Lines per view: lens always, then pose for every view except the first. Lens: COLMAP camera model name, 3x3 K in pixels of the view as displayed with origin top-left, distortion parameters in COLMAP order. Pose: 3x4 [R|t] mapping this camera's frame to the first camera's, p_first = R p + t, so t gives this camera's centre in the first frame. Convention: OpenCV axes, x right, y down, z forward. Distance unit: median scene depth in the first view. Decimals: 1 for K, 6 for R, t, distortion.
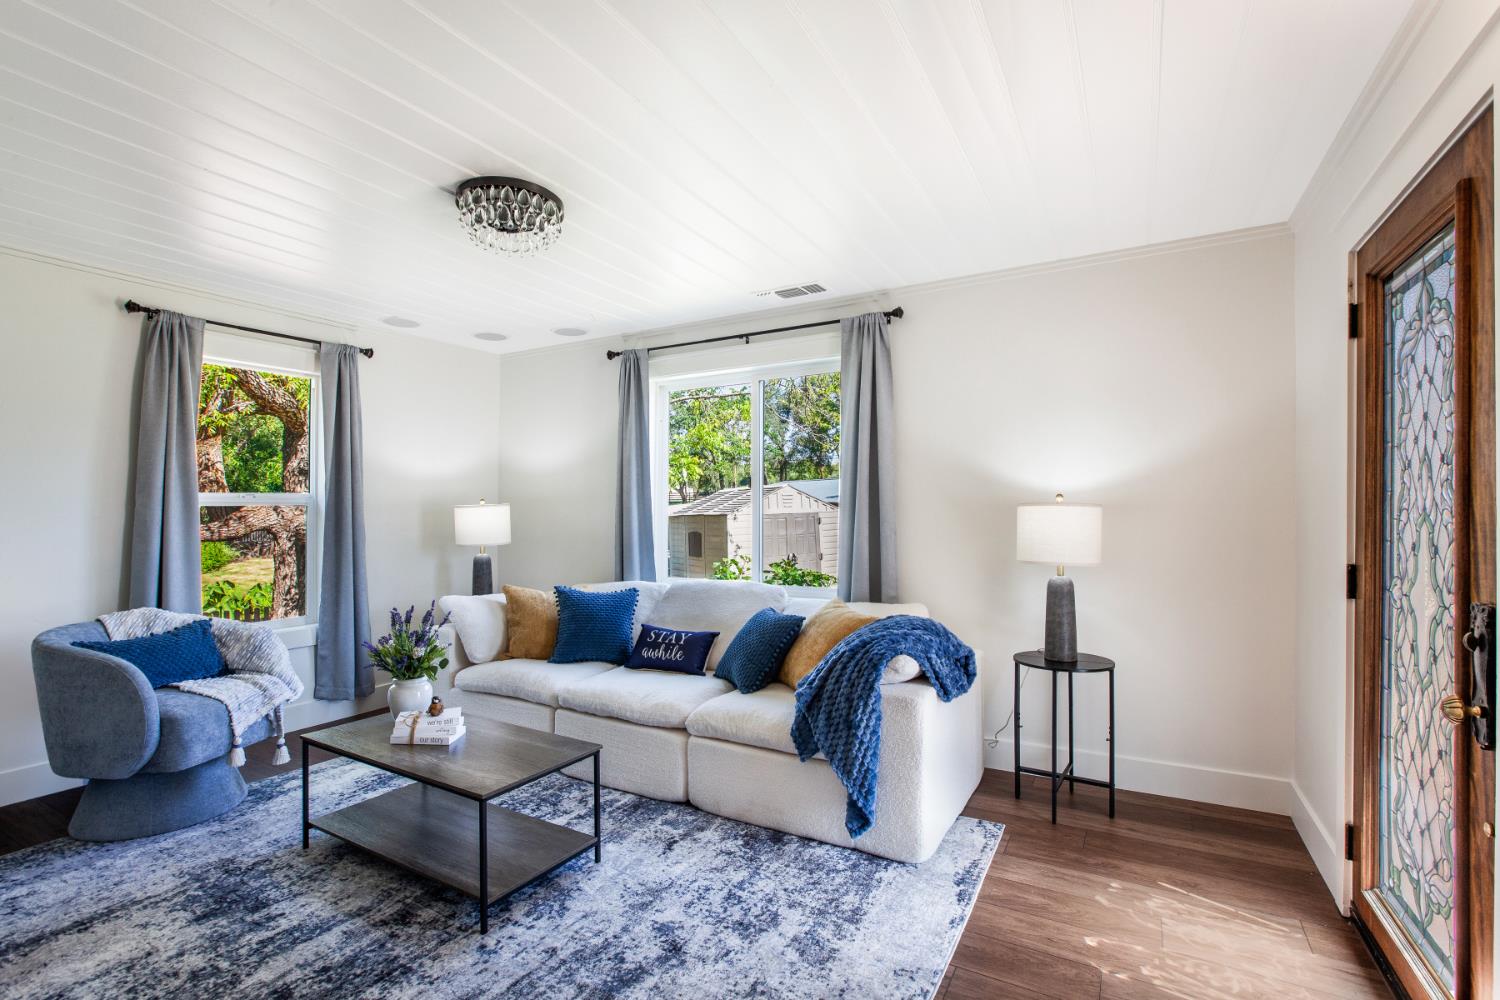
lens RADIAL K [[689.7, 0, 755.2], [0, 689.7, 508.8], [0, 0, 1]] dist [-0.010219, -0.000610]
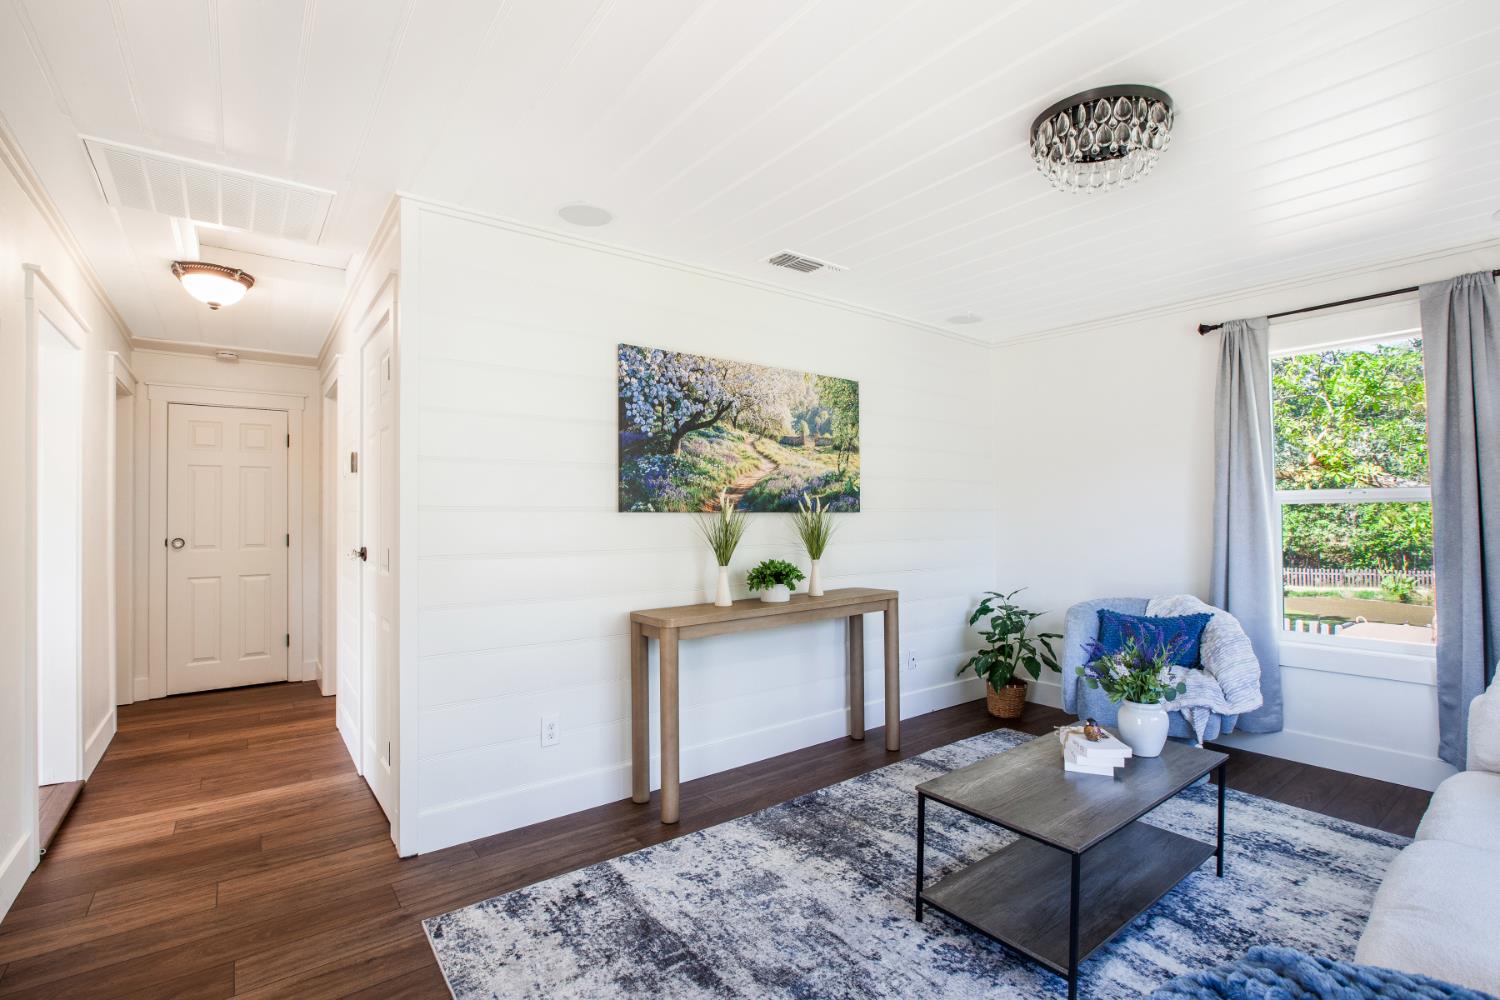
lens RADIAL K [[689.7, 0, 755.3], [0, 689.7, 505.5], [0, 0, 1]] dist [-0.010219, -0.000610]
pose [[-0.375846, -0.007132, -0.926655, 0.638200], [0.007825, 0.999910, -0.010870, 0.003370], [0.926649, -0.011336, -0.375757, 1.130948]]
